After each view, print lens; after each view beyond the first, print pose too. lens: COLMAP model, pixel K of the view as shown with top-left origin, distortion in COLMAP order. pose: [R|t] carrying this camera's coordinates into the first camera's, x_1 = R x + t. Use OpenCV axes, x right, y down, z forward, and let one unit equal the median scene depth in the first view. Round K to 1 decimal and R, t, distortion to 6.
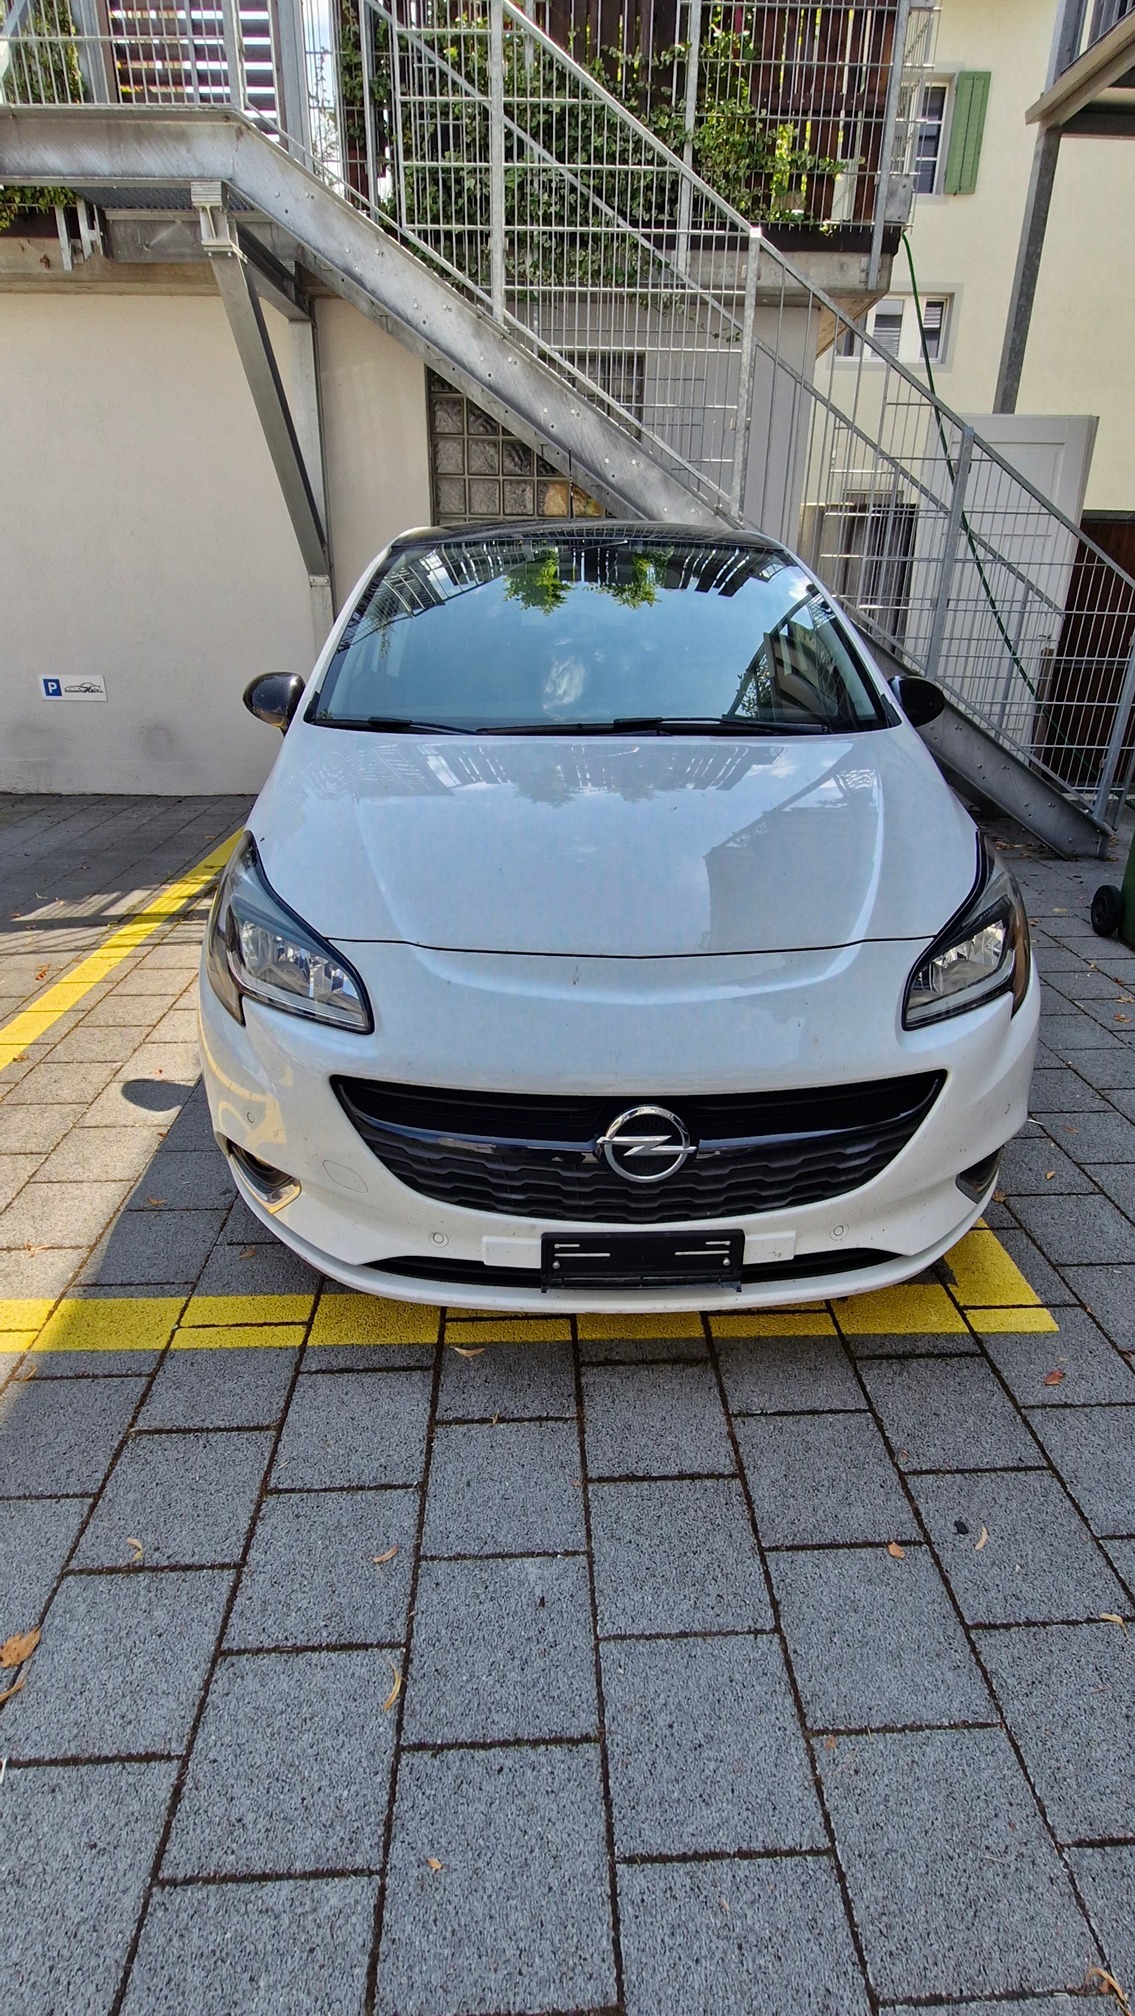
lens RADIAL K [[981.8, 0, 574.7], [0, 981.8, 1001.4], [0, 0, 1]] dist [-0.004532, -0.000316]
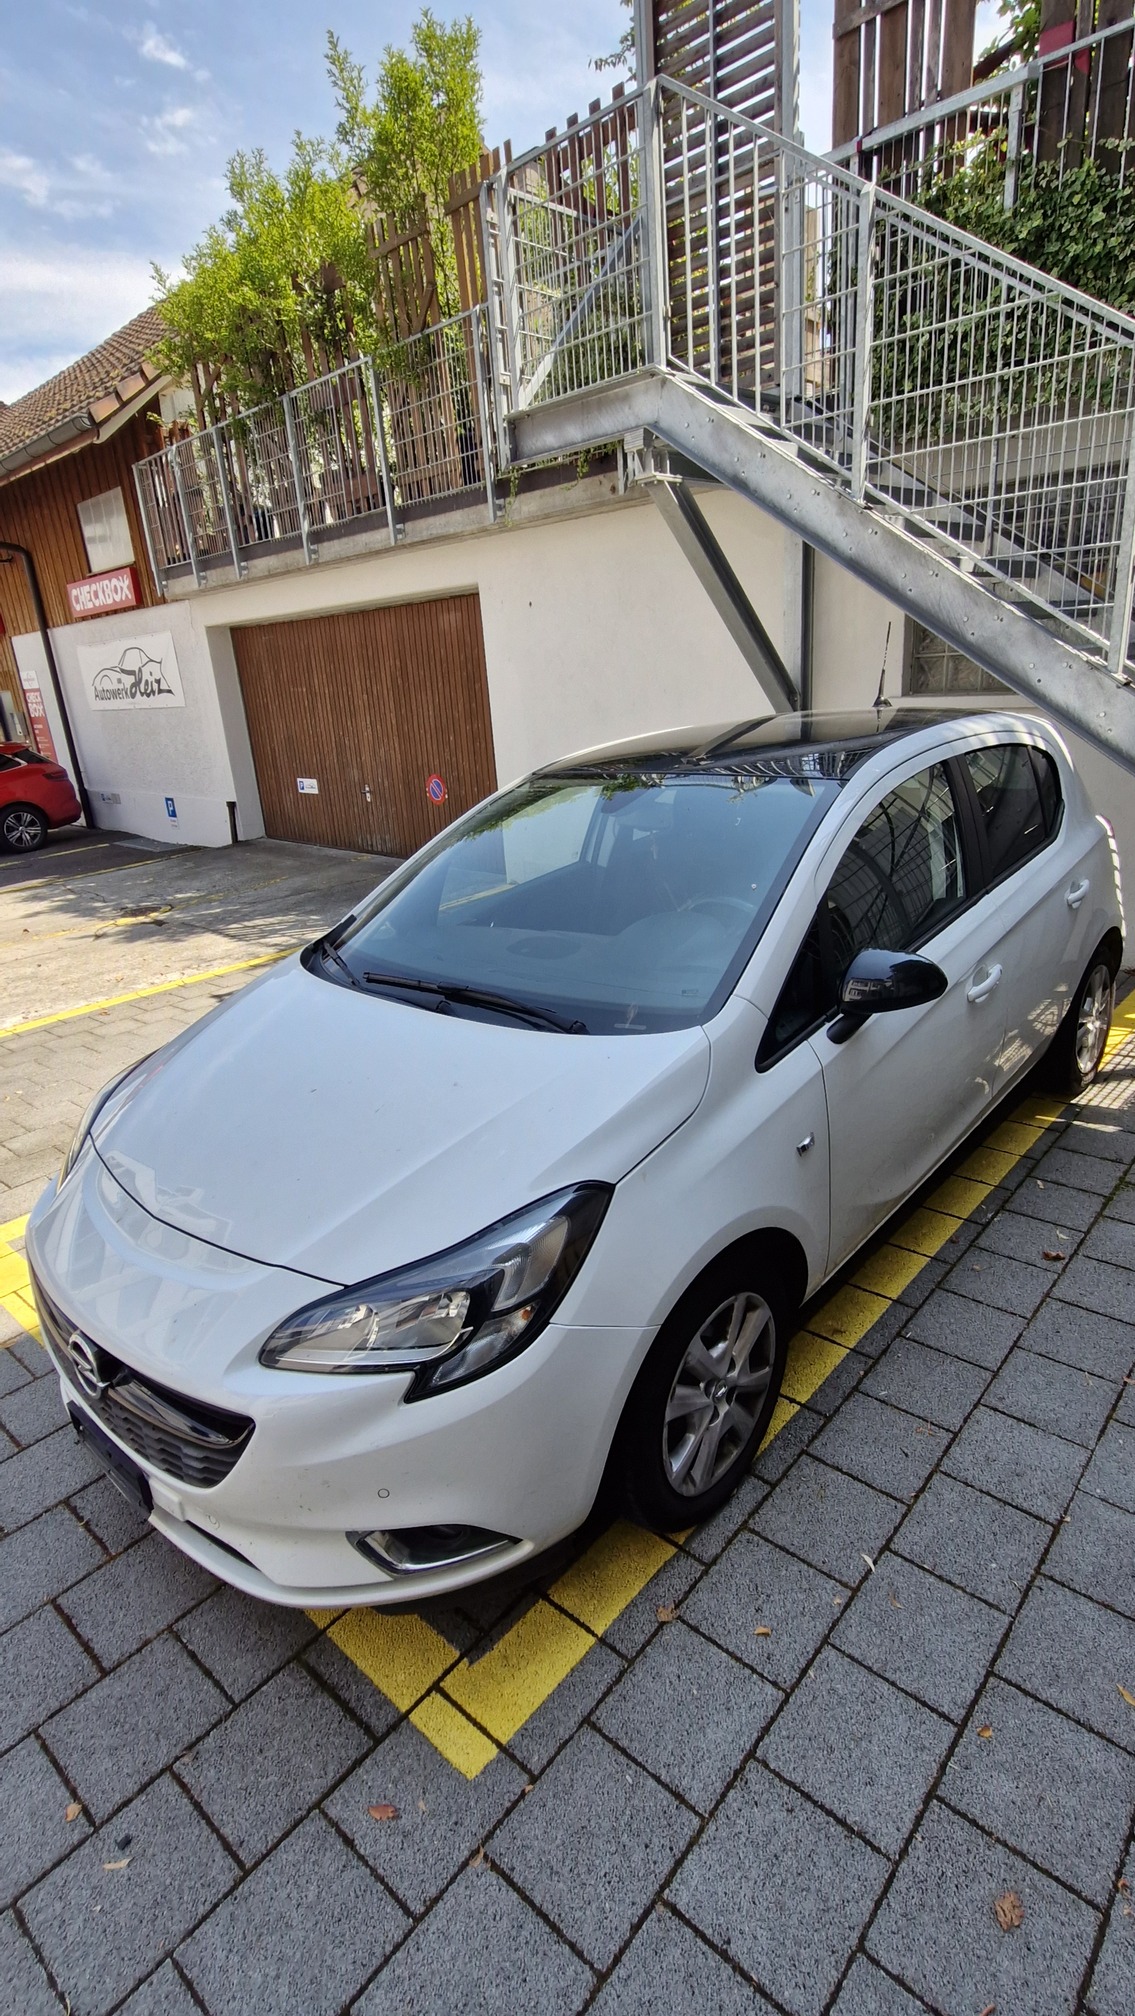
lens RADIAL K [[981.8, 0, 574.7], [0, 981.8, 1001.4], [0, 0, 1]] dist [-0.004532, -0.000316]
pose [[0.720552, 0.163483, -0.673853, 0.483060], [-0.202489, 0.979059, 0.021007, -0.173722], [0.663177, 0.121311, 0.738566, 0.161005]]
